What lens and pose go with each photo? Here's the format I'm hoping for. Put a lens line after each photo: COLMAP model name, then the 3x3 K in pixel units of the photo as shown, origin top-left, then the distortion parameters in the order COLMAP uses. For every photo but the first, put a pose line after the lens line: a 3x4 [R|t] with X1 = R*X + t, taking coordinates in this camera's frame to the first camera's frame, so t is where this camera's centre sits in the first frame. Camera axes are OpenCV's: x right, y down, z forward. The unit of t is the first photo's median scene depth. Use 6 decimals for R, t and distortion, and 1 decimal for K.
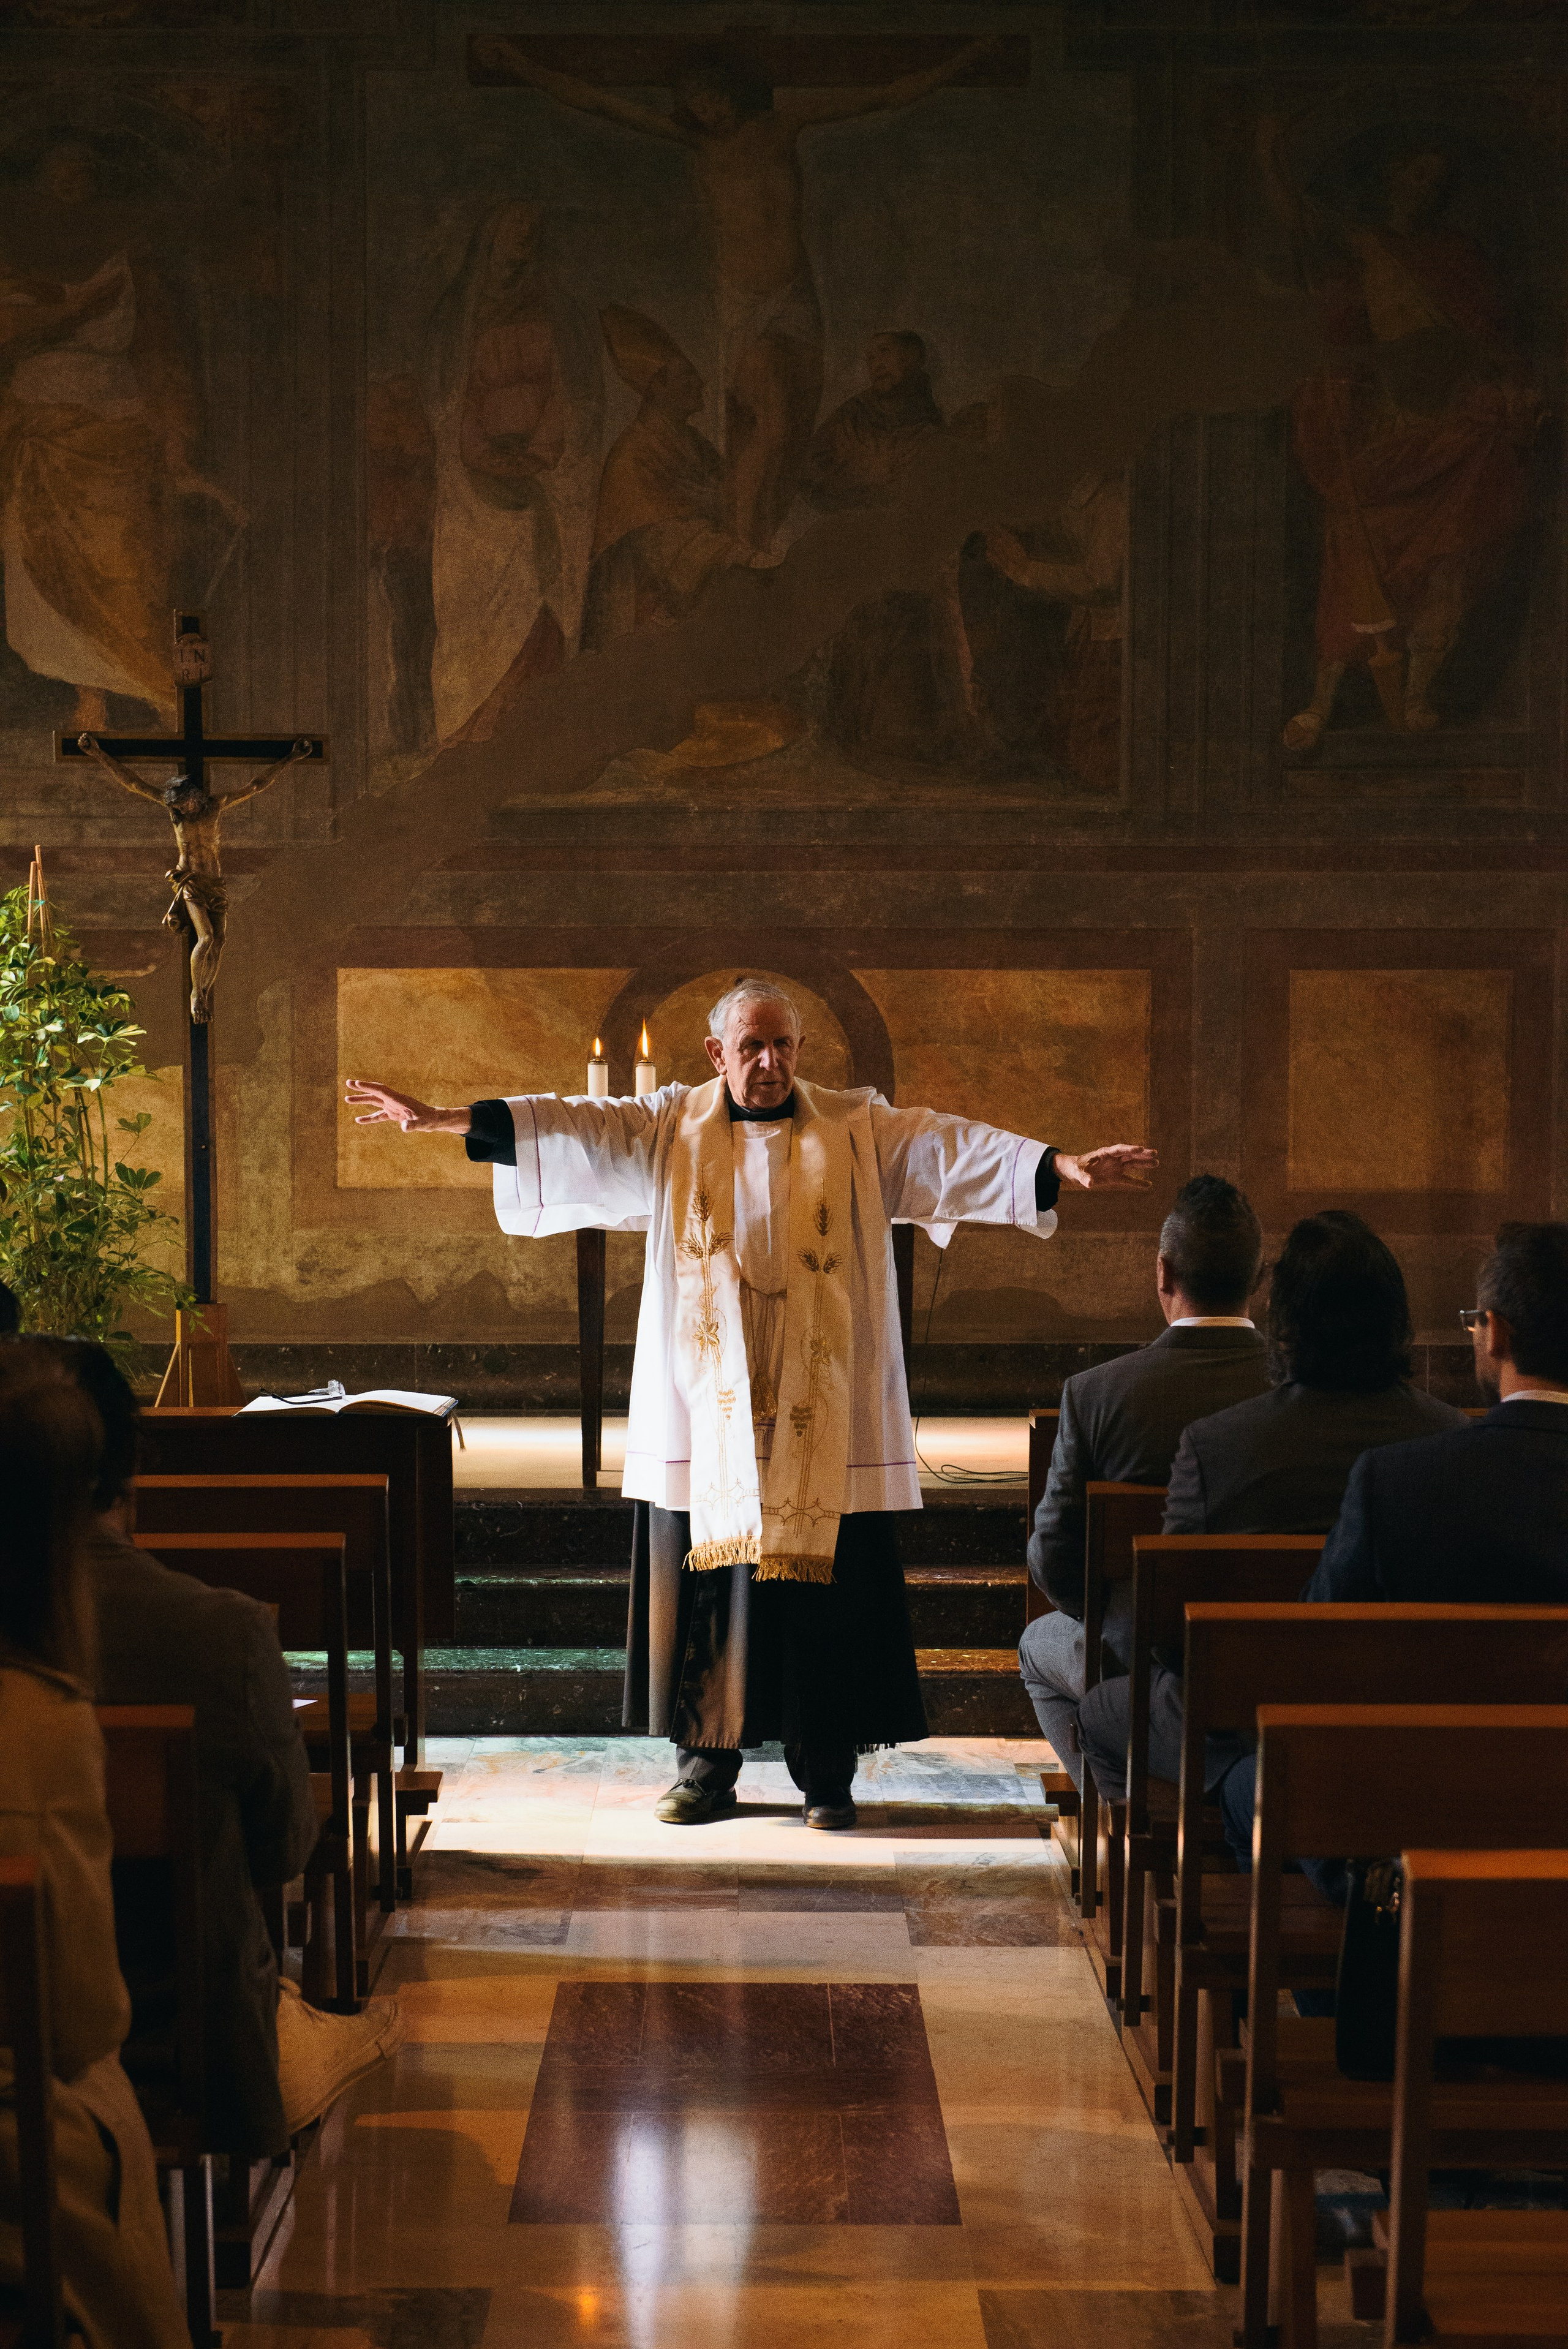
lens RADIAL K [[4220.7, 0, 799.4], [0, 4220.7, 1170.9], [0, 0, 1]] dist [0.150676, 0.000000]
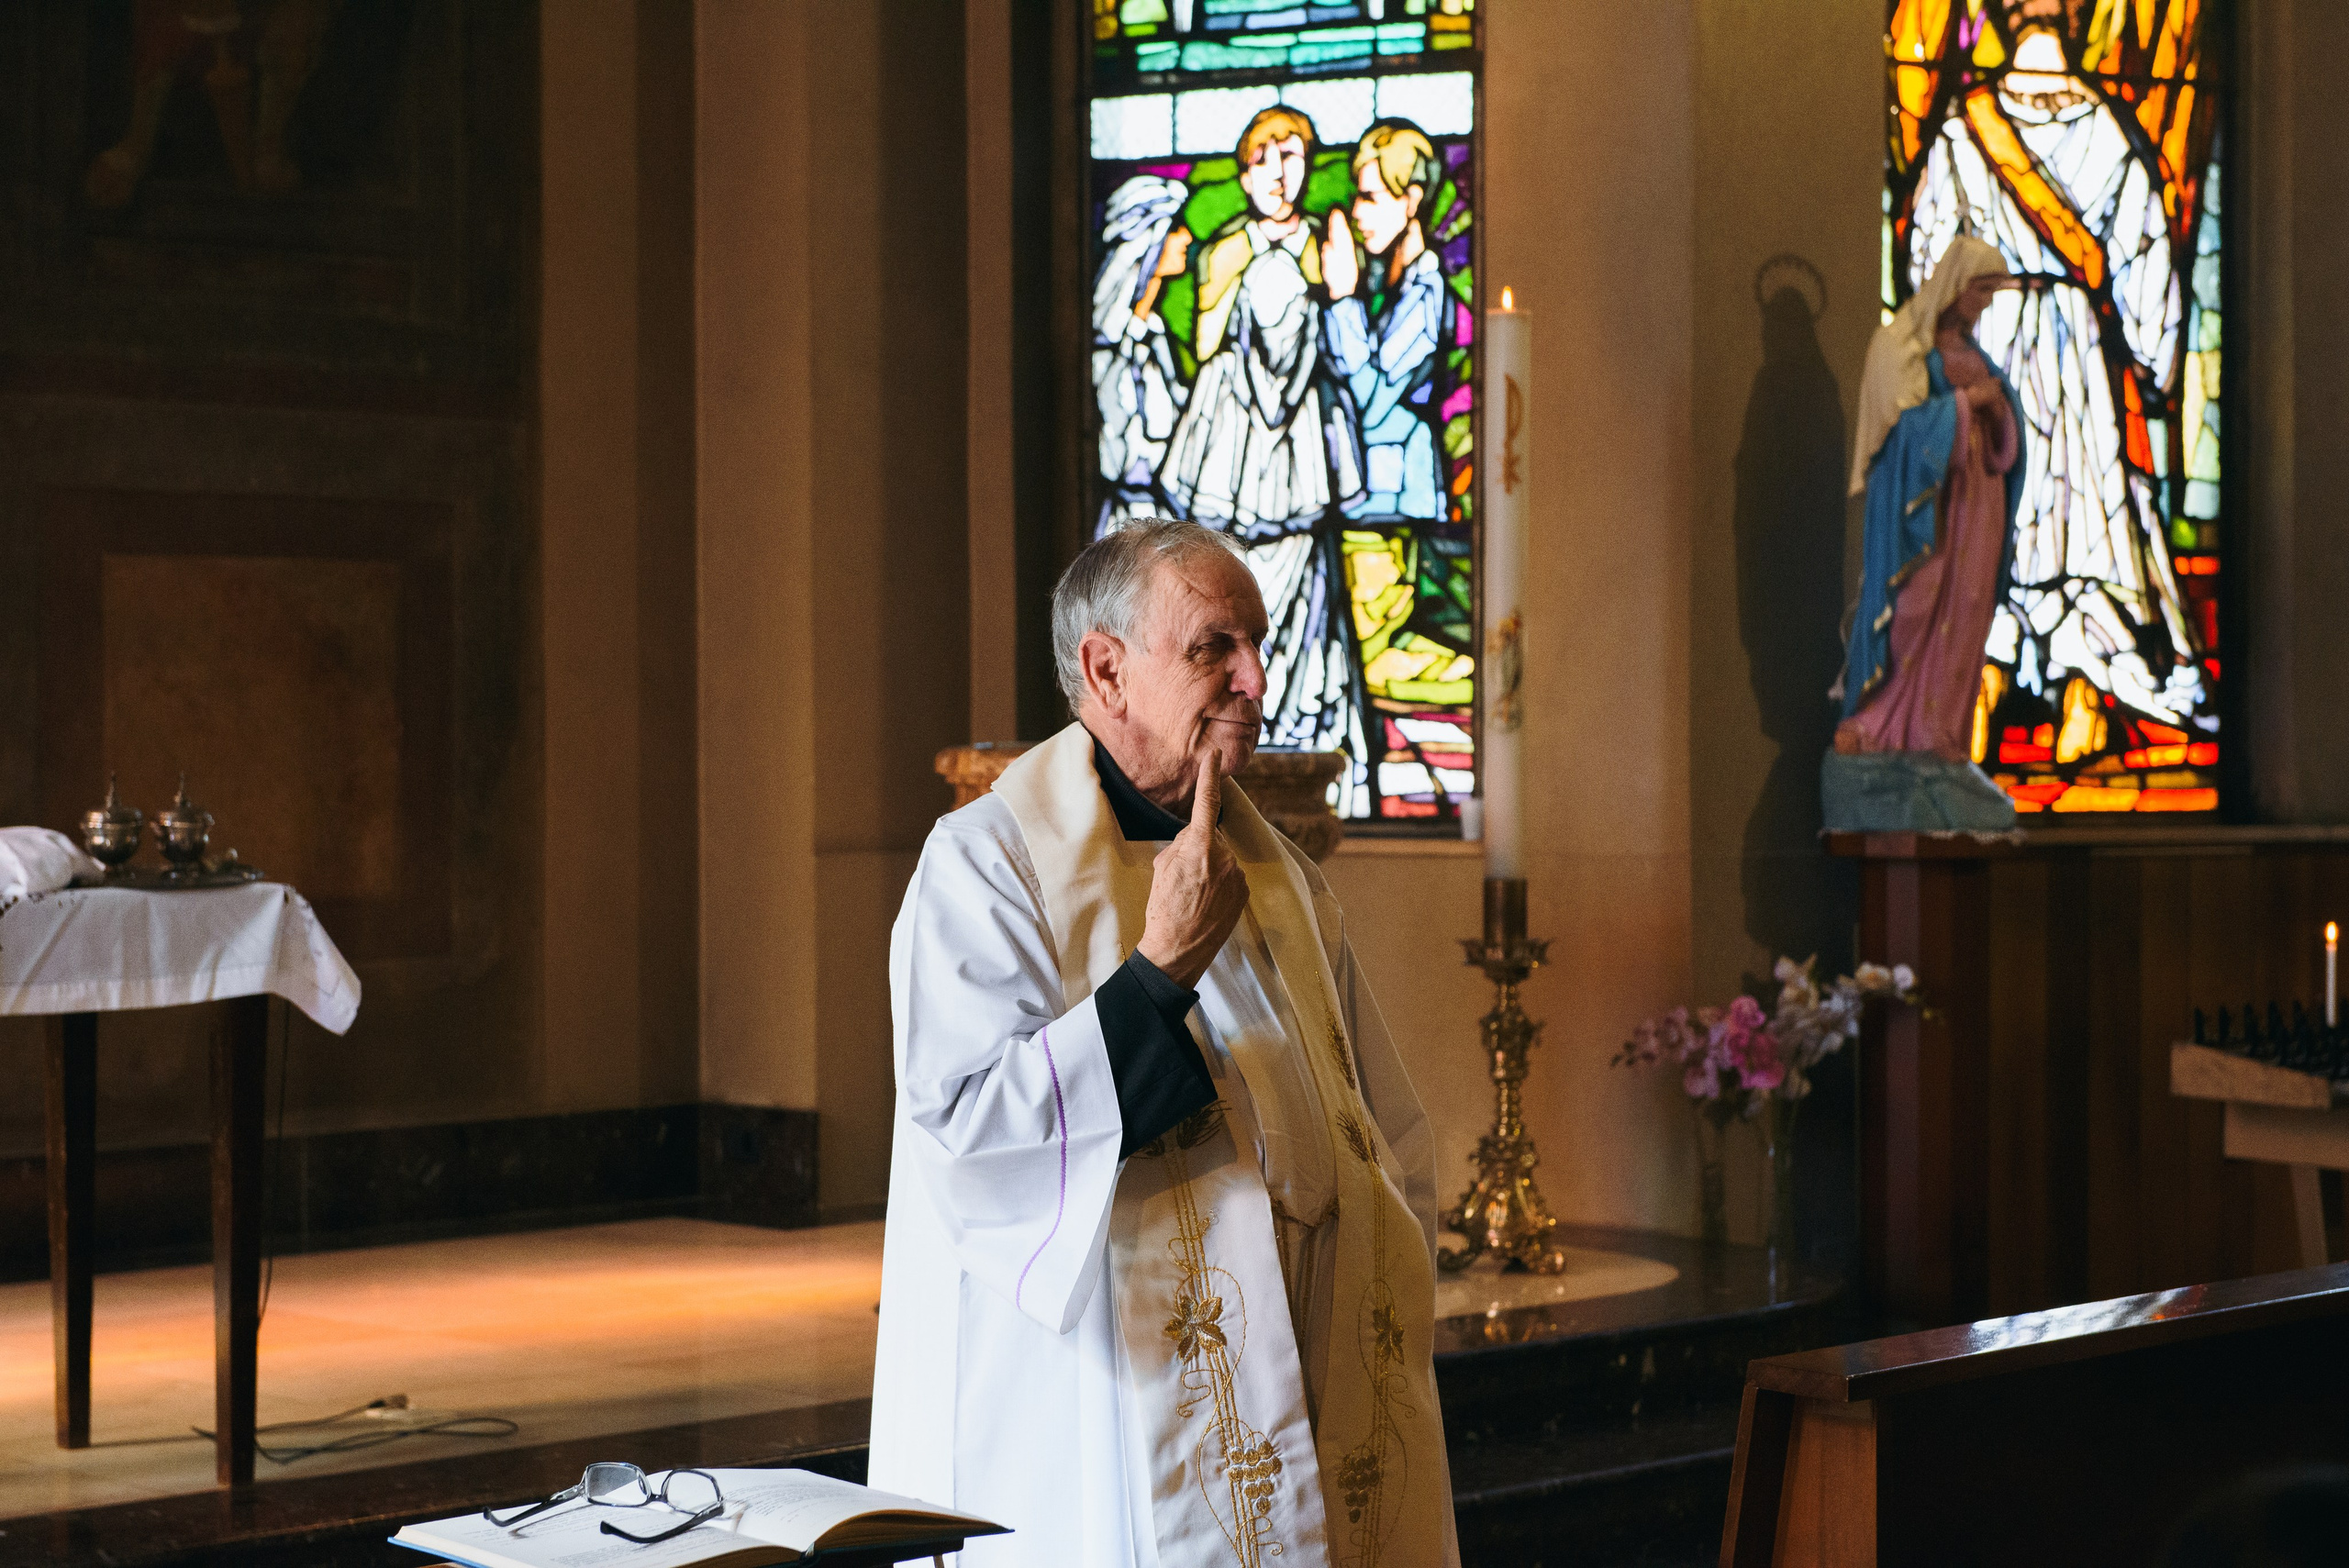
lens RADIAL K [[4466.0, 0, 1171.2], [0, 4466.0, 788.8], [0, 0, 1]] dist [0.068740, 0.000000]
pose [[0.729582, -0.014270, 0.683745, -0.225847], [0.013865, 0.999885, 0.006074, -0.014451], [-0.683753, 0.005049, 0.729696, 0.405590]]
